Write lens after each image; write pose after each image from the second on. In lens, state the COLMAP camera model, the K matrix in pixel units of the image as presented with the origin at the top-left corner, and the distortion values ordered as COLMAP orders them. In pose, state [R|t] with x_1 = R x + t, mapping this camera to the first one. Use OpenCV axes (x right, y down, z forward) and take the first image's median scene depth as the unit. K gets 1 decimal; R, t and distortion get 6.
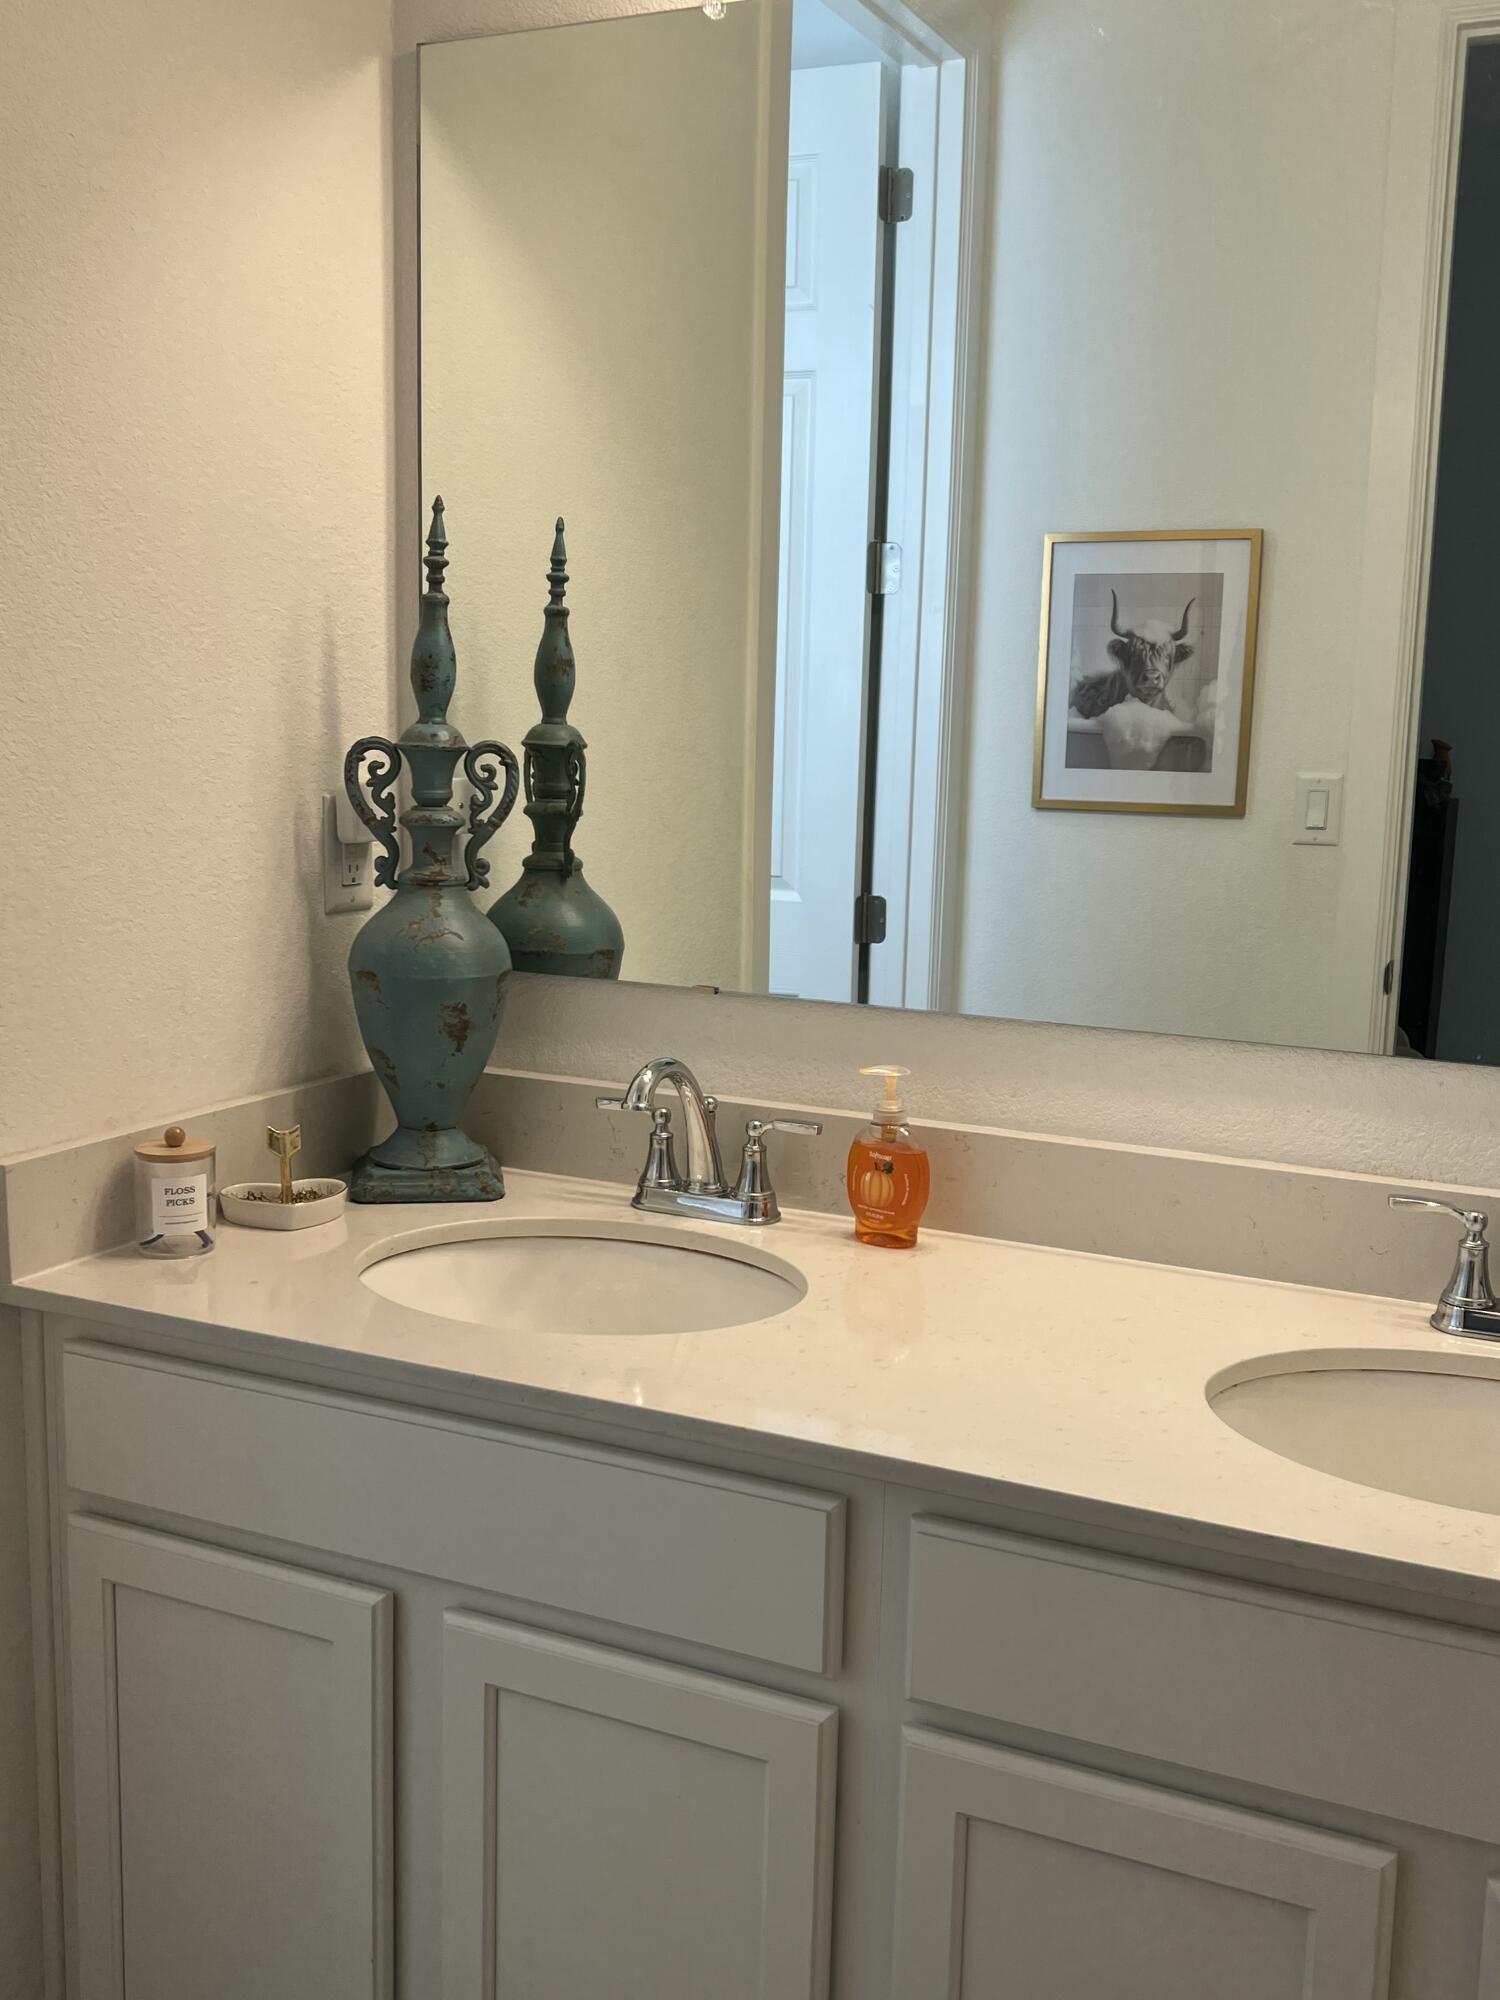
lens RADIAL K [[1961.5, 0, 748.7], [0, 1961.5, 1009.8], [0, 0, 1]] dist [0.021070, 0.000000]
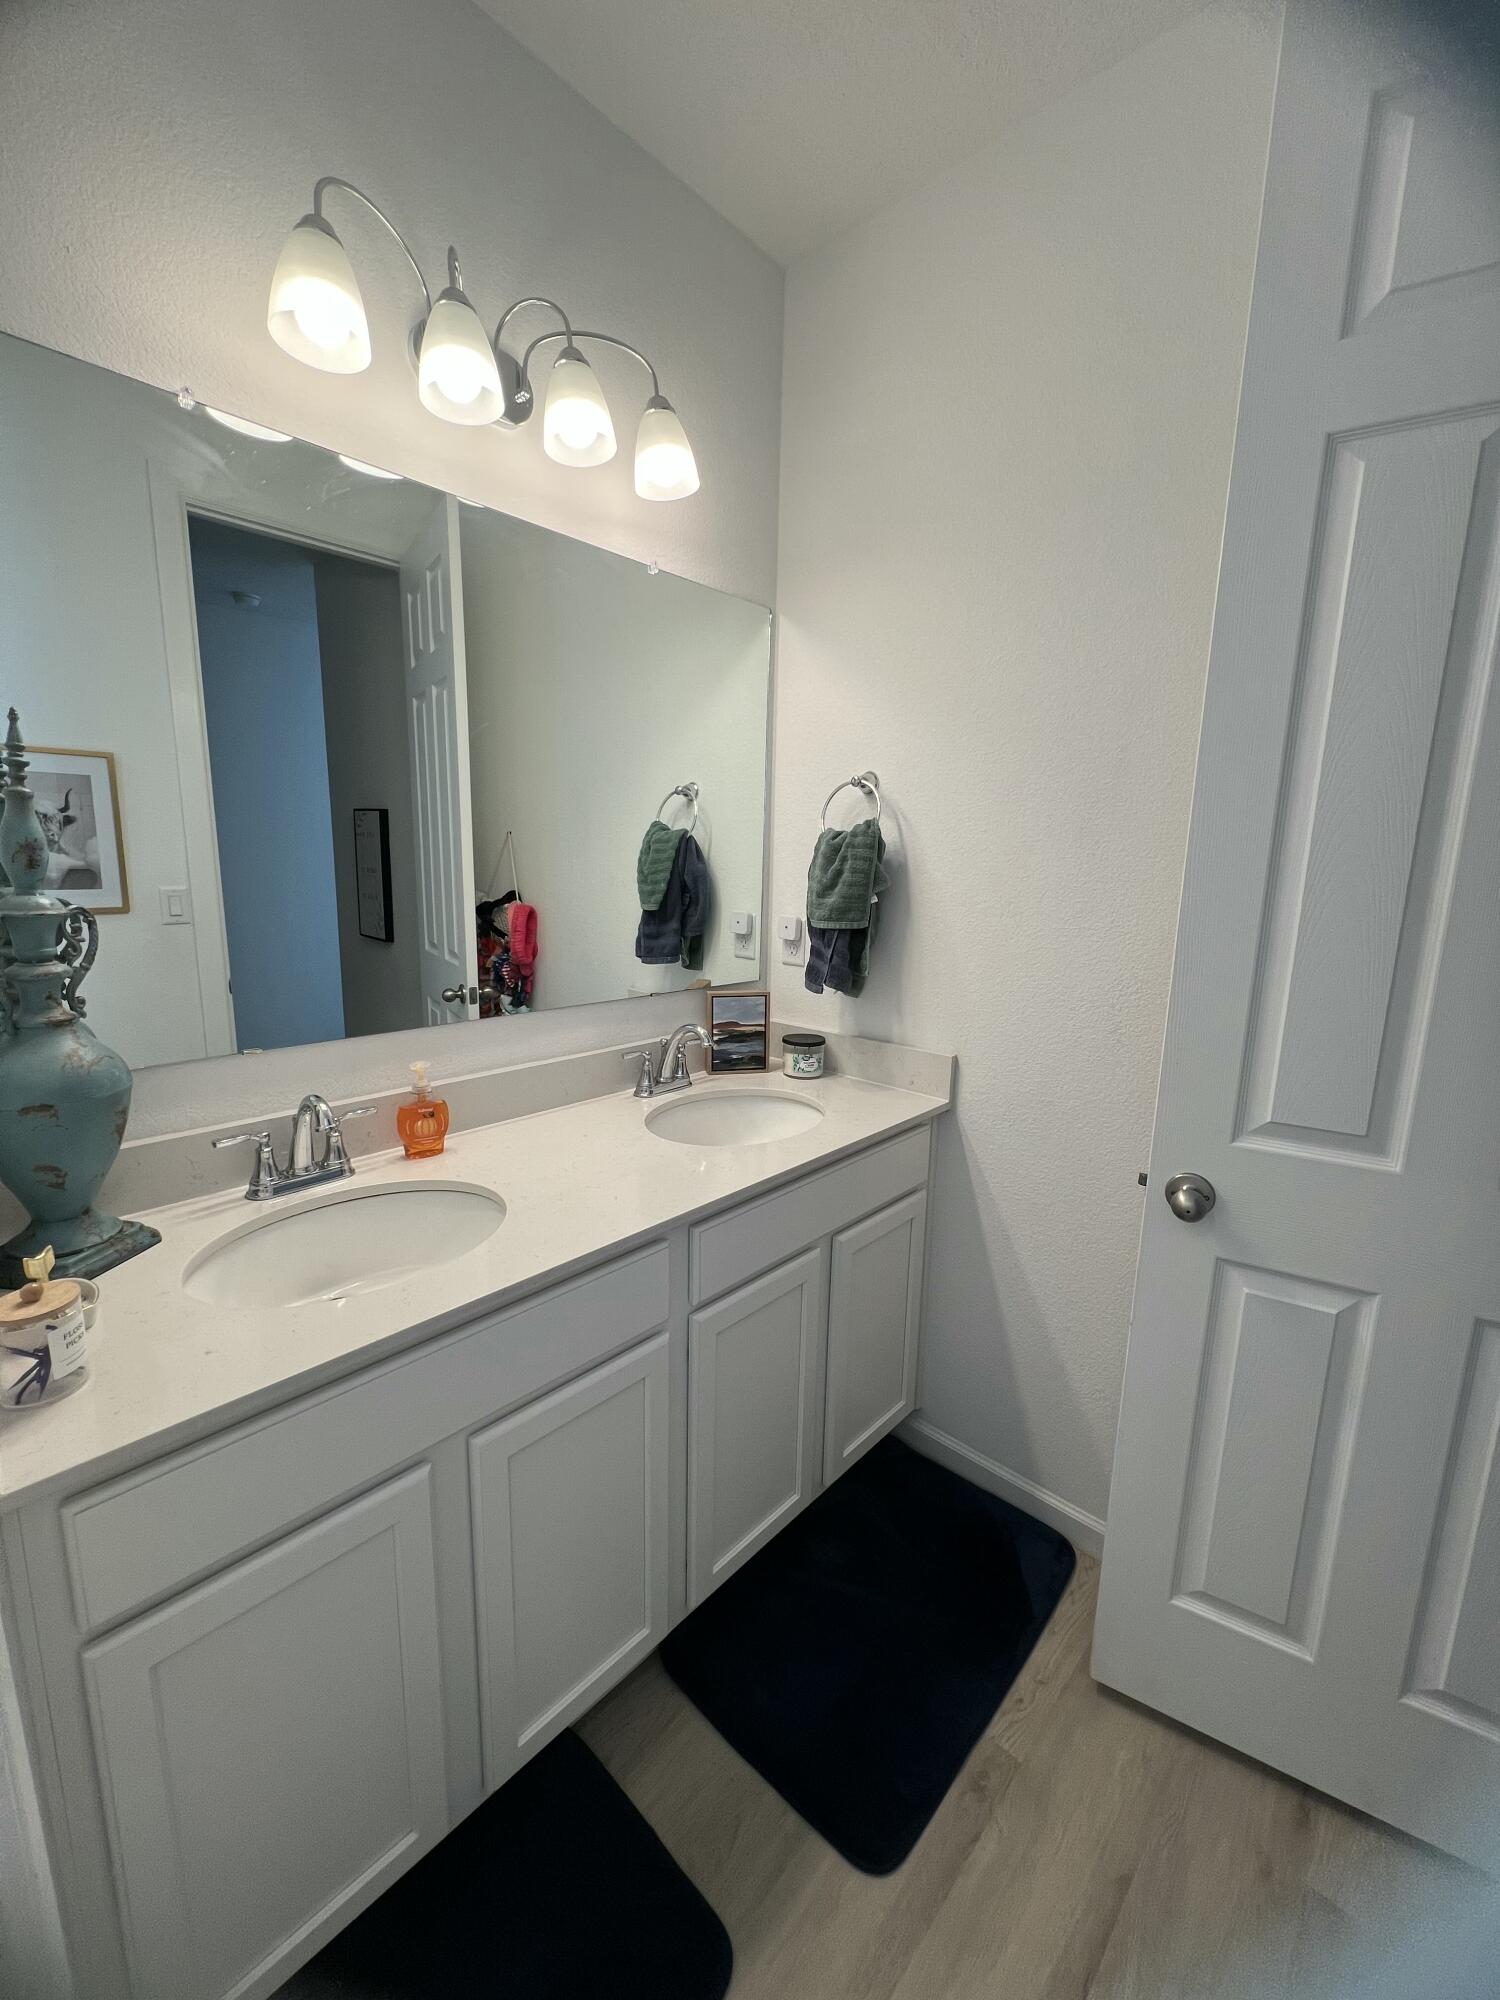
lens RADIAL K [[796.1, 0, 750.0], [0, 796.1, 983.8], [0, 0, 1]] dist [-0.000569, -0.000014]
pose [[0.303272, -0.168899, 0.937816, -0.278619], [0.137051, 0.981665, 0.132476, -0.053459], [-0.942997, 0.088352, 0.320859, 0.236178]]
